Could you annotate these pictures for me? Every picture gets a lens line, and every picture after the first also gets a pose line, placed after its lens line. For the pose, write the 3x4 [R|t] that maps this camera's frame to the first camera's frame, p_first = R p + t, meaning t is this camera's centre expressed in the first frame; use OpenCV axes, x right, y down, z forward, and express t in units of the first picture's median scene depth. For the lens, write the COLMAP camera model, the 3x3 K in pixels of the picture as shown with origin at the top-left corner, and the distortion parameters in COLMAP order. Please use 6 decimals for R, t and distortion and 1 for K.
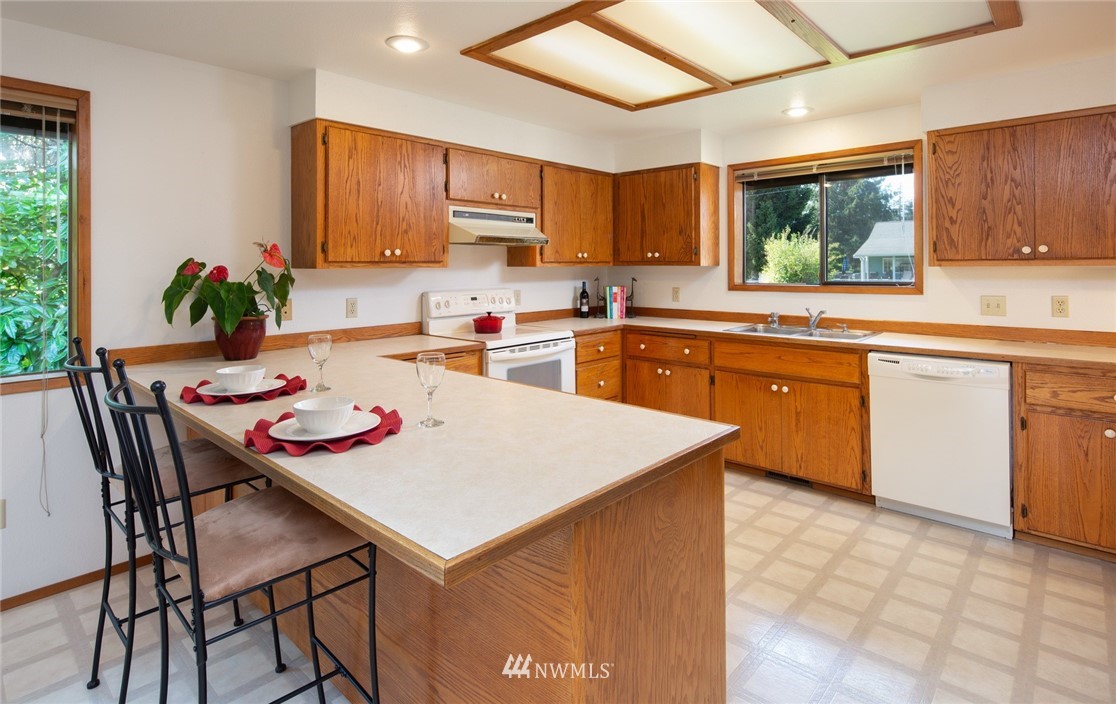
lens RADIAL K [[571.5, 0, 553.1], [0, 571.5, 264.2], [0, 0, 1]] dist [-0.000375, -0.000687]
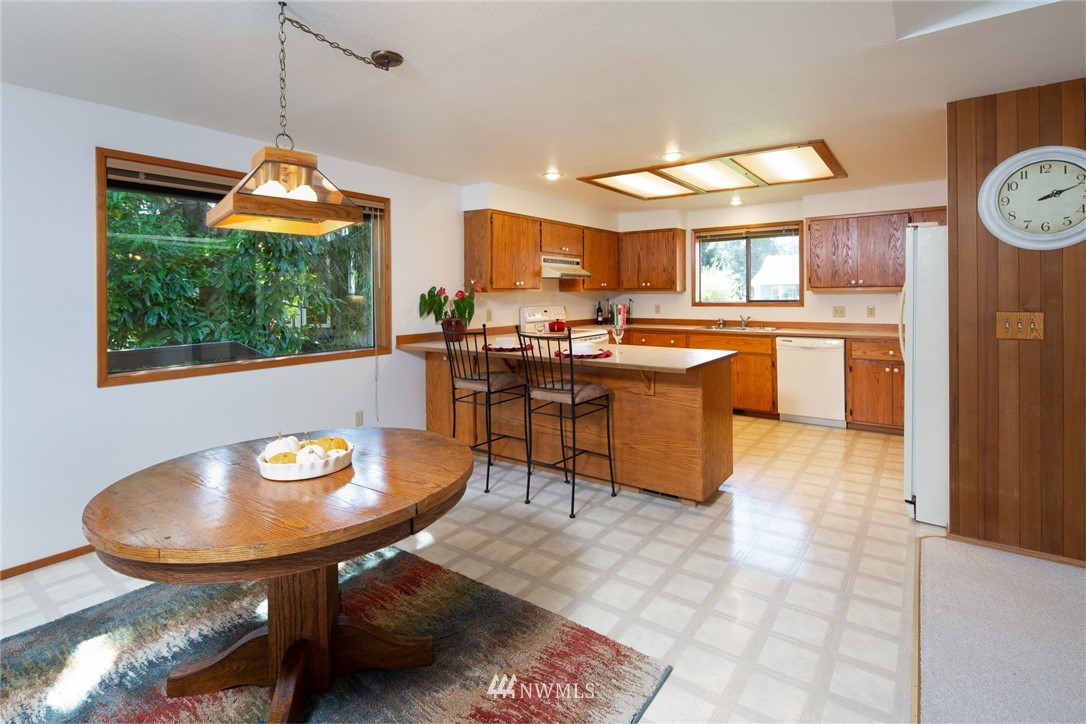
lens RADIAL K [[527.1, 0, 542.1], [0, 527.1, 294.6], [0, 0, 1]] dist [0.000677, -0.000043]
pose [[0.993599, -0.002715, 0.112931, -0.313825], [0.002184, 0.999986, 0.004823, 0.004967], [-0.112943, -0.004546, 0.993591, -0.486721]]
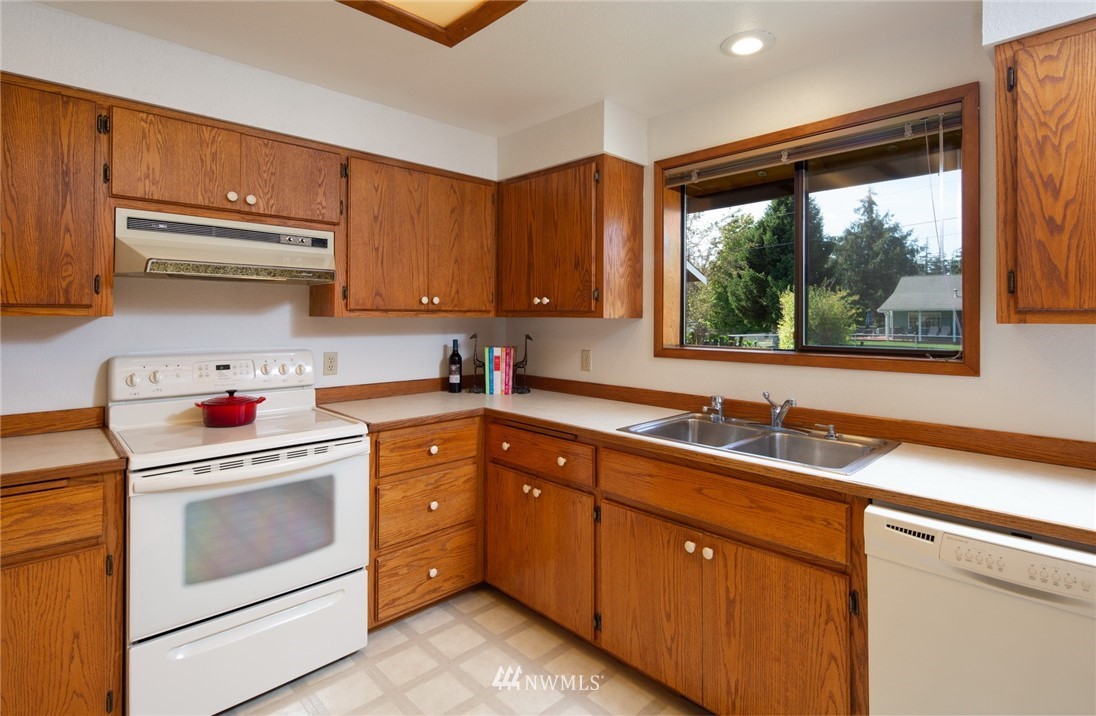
lens RADIAL K [[545.3, 0, 552.7], [0, 545.3, 313.8], [0, 0, 1]] dist [0.000293, -0.001128]
pose [[0.998457, 0.009561, -0.054695, 0.248252], [-0.009756, 0.999947, -0.003302, 0.000615], [0.054661, 0.003831, 0.998498, 0.419677]]
